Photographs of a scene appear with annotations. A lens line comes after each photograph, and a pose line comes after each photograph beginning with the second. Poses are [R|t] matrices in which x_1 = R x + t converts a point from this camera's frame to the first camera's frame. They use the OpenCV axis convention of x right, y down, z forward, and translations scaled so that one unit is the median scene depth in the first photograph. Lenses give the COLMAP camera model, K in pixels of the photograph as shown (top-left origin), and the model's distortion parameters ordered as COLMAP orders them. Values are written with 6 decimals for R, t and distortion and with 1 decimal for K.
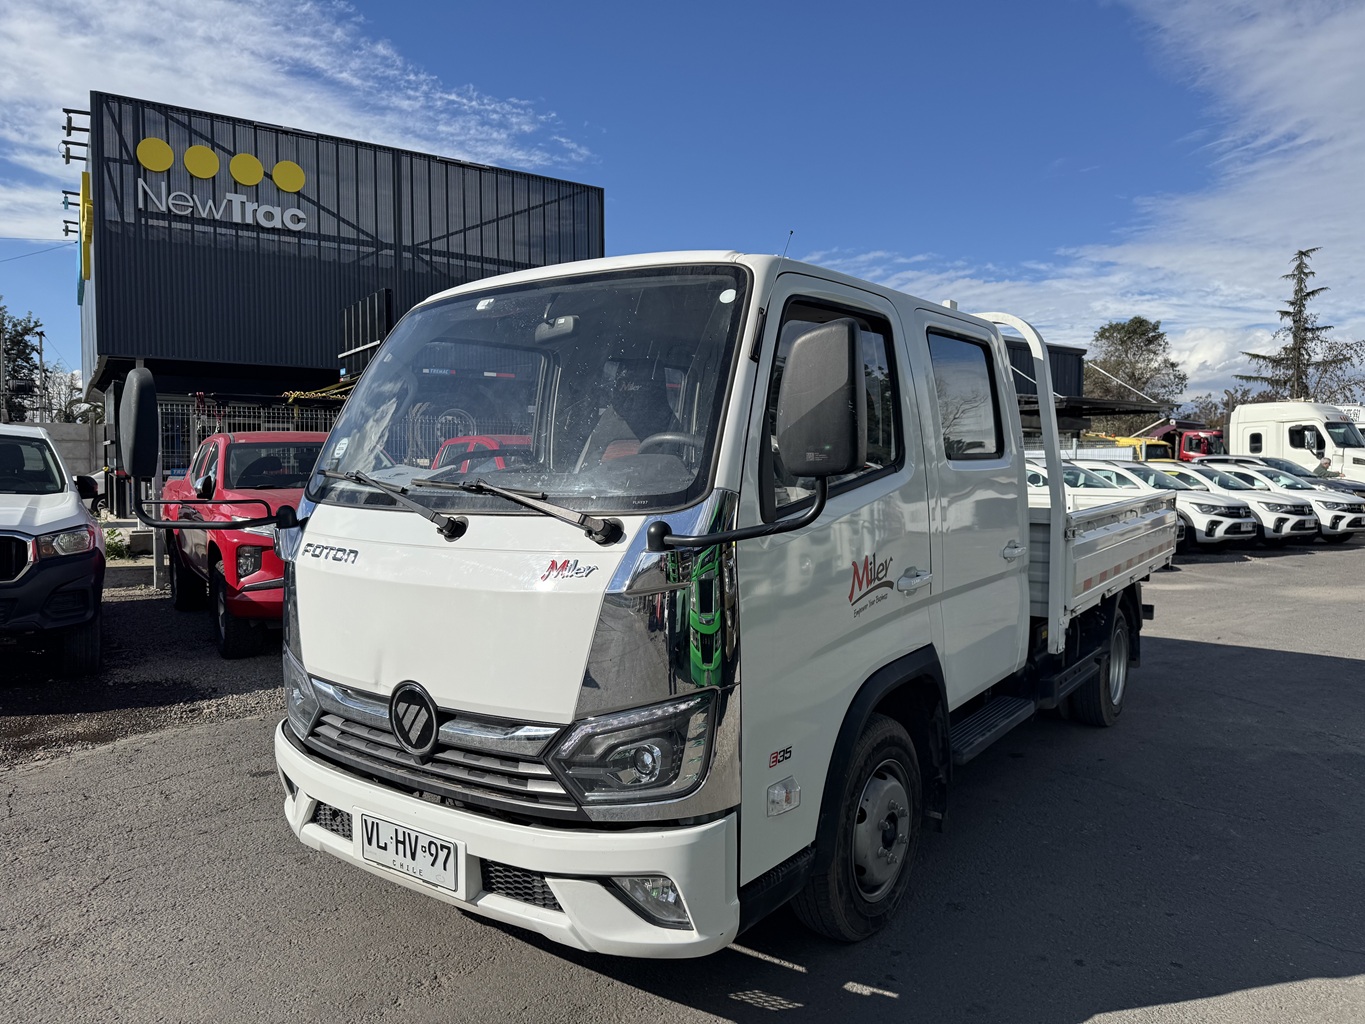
lens RADIAL K [[984.8, 0, 674.3], [0, 984.8, 507.3], [0, 0, 1]] dist [-0.003109, 0.001872]
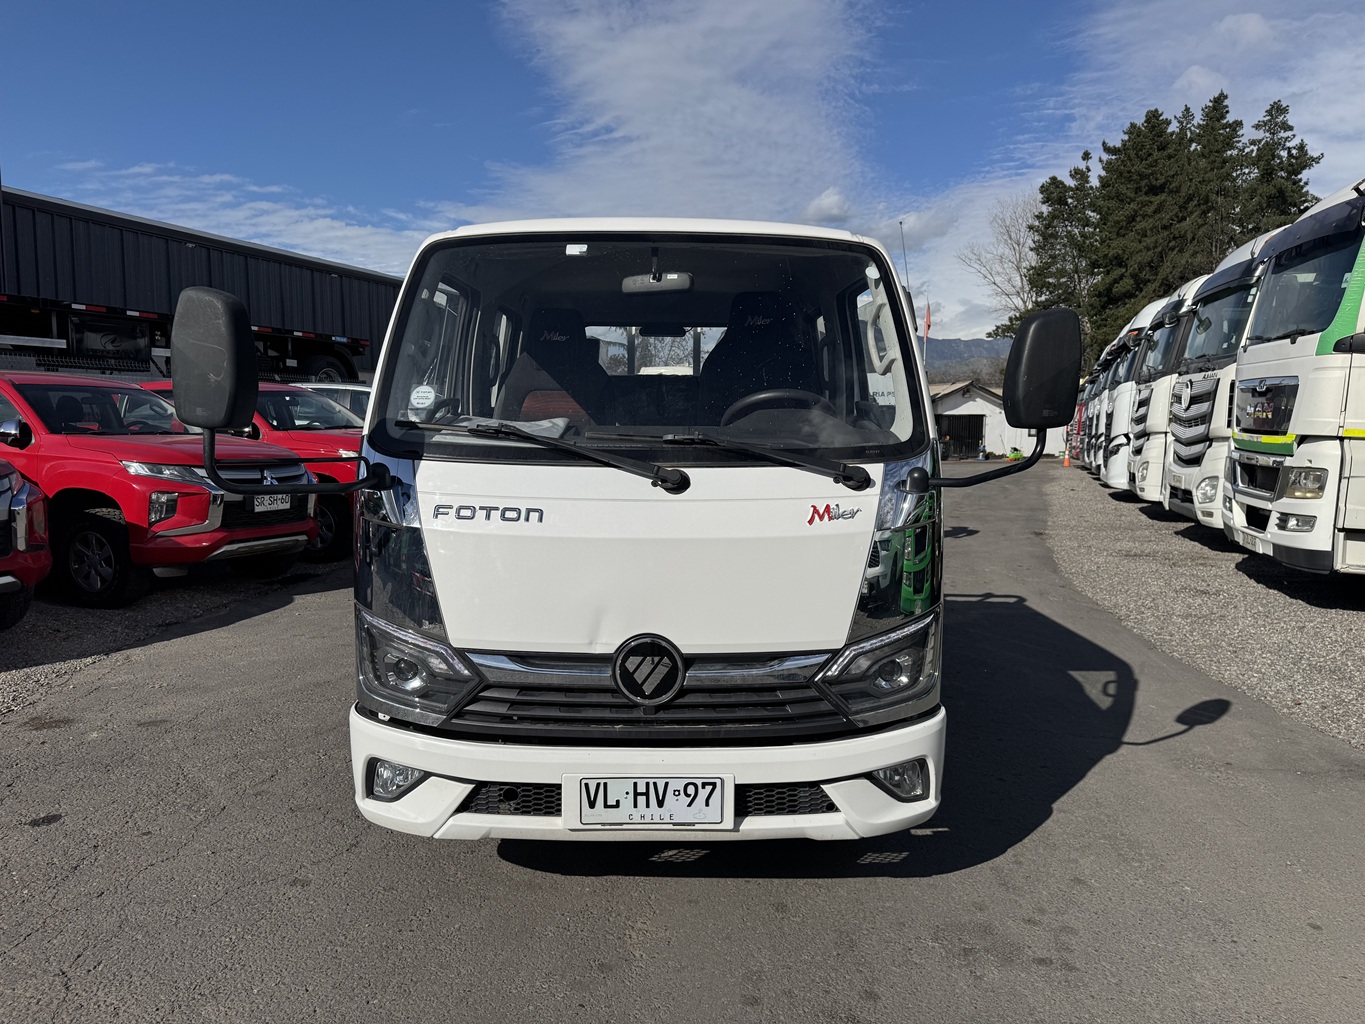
lens RADIAL K [[973.7, 0, 685.8], [0, 973.7, 508.6], [0, 0, 1]] dist [0.045660, -0.005301]
pose [[0.809749, -0.049073, 0.584720, -0.693324], [0.016700, 0.998020, 0.060634, -0.009839], [-0.586538, -0.039334, 0.808966, 0.149079]]
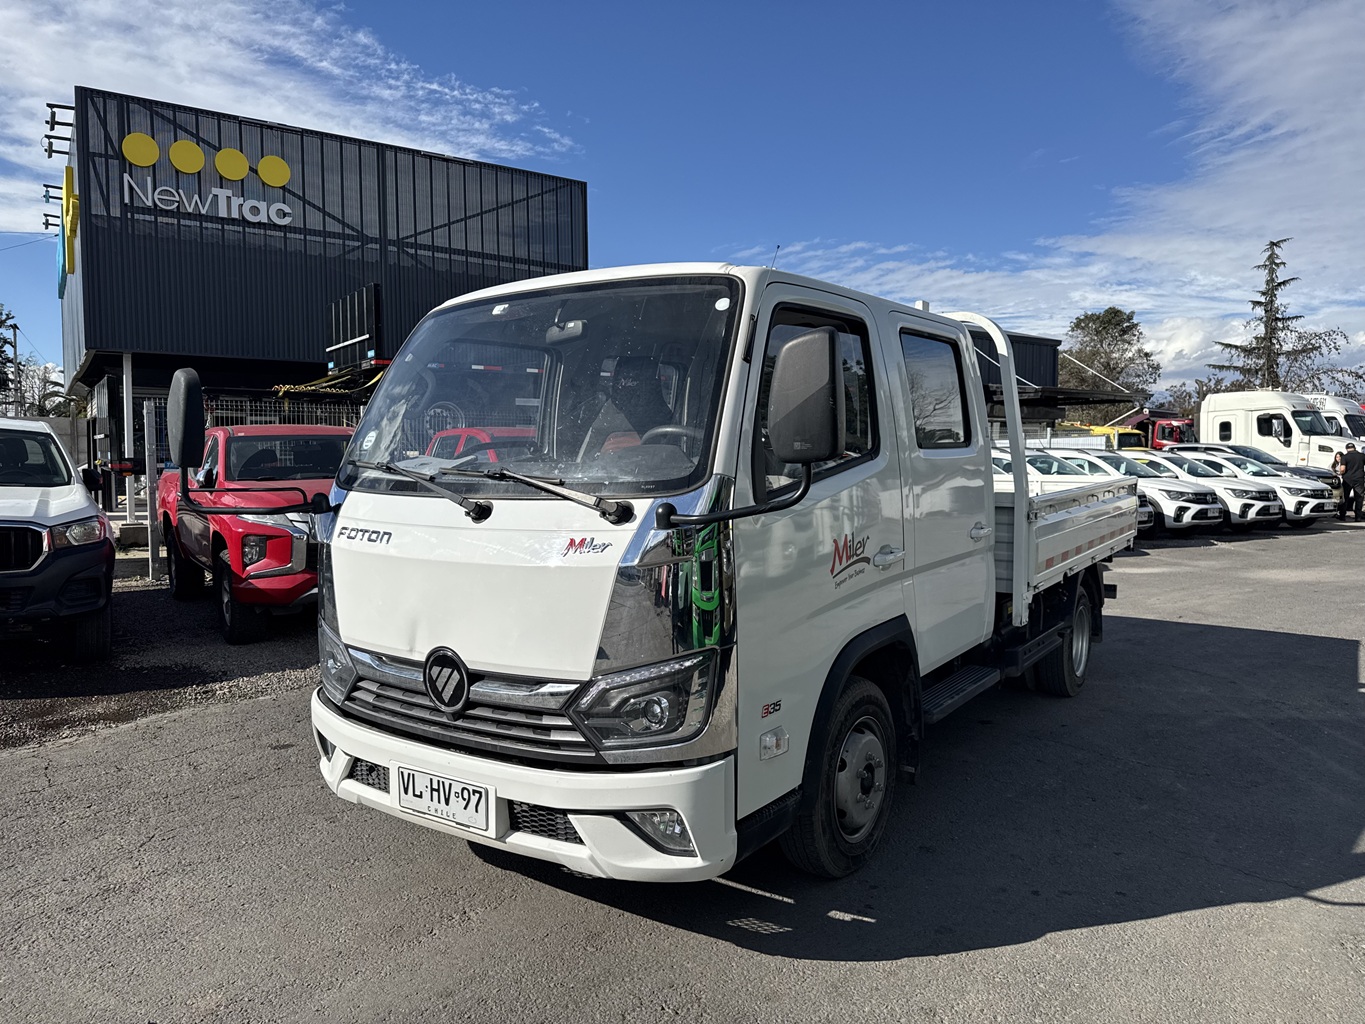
lens RADIAL K [[975.4, 0, 680.3], [0, 975.4, 515.7], [0, 0, 1]] dist [0.011064, -0.004747]
pose [[0.999739, -0.006001, 0.022051, -0.017247], [0.005588, 0.999808, 0.018756, 0.005554], [-0.022160, -0.018628, 0.999581, -0.102352]]
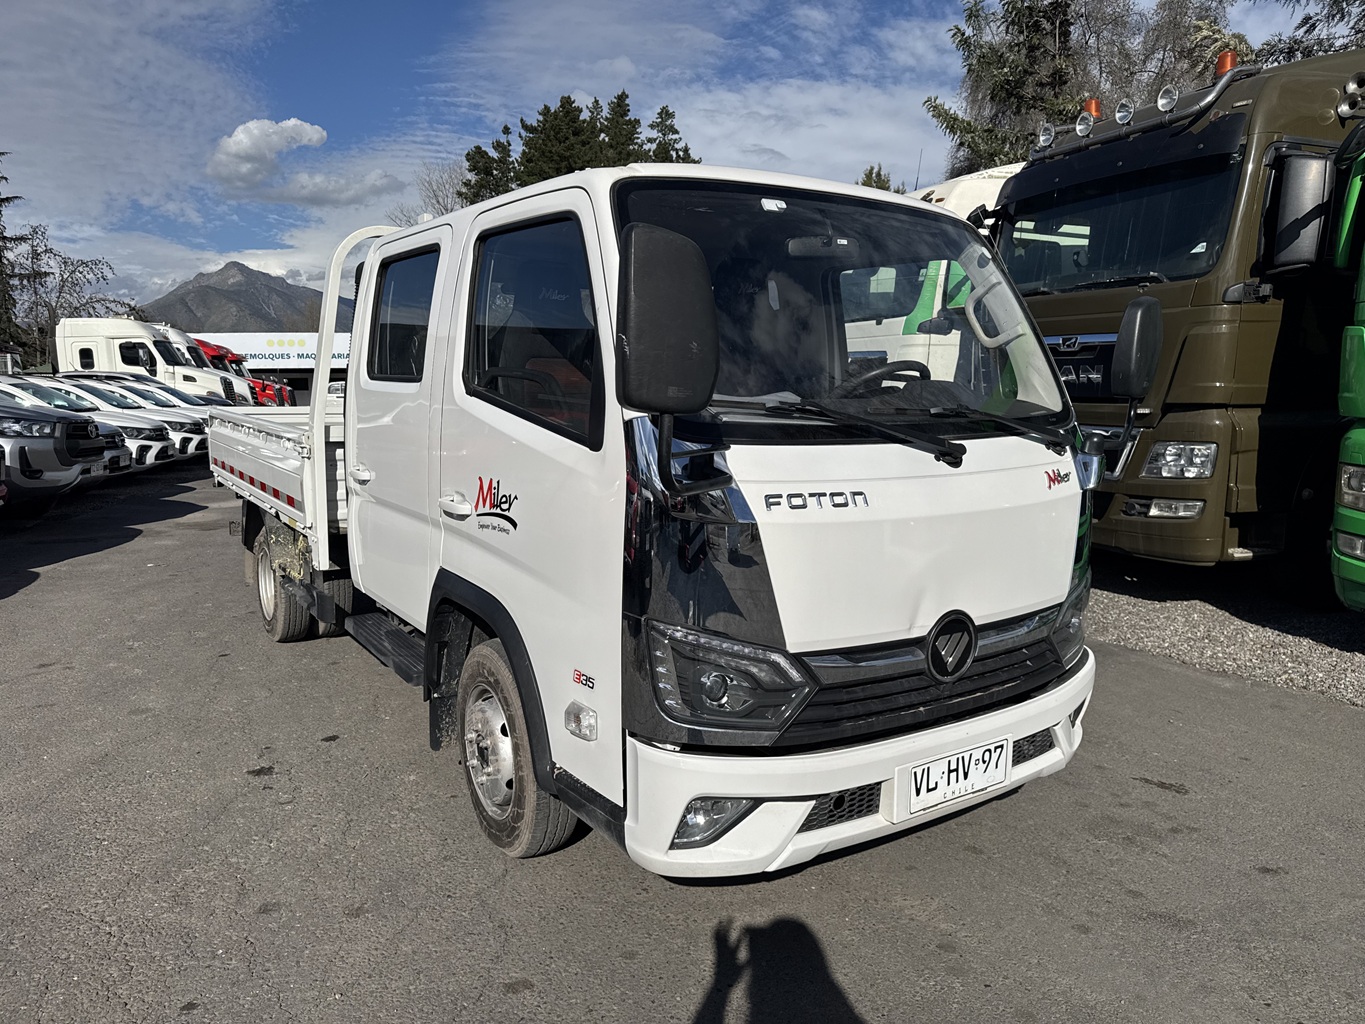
lens RADIAL K [[988.1, 0, 686.9], [0, 988.1, 516.7], [0, 0, 1]] dist [0.021016, -0.045920]
pose [[0.356019, -0.122590, 0.926403, -1.091848], [0.035086, 0.992412, 0.117842, -0.038956], [-0.933820, -0.009450, 0.357619, 0.763355]]
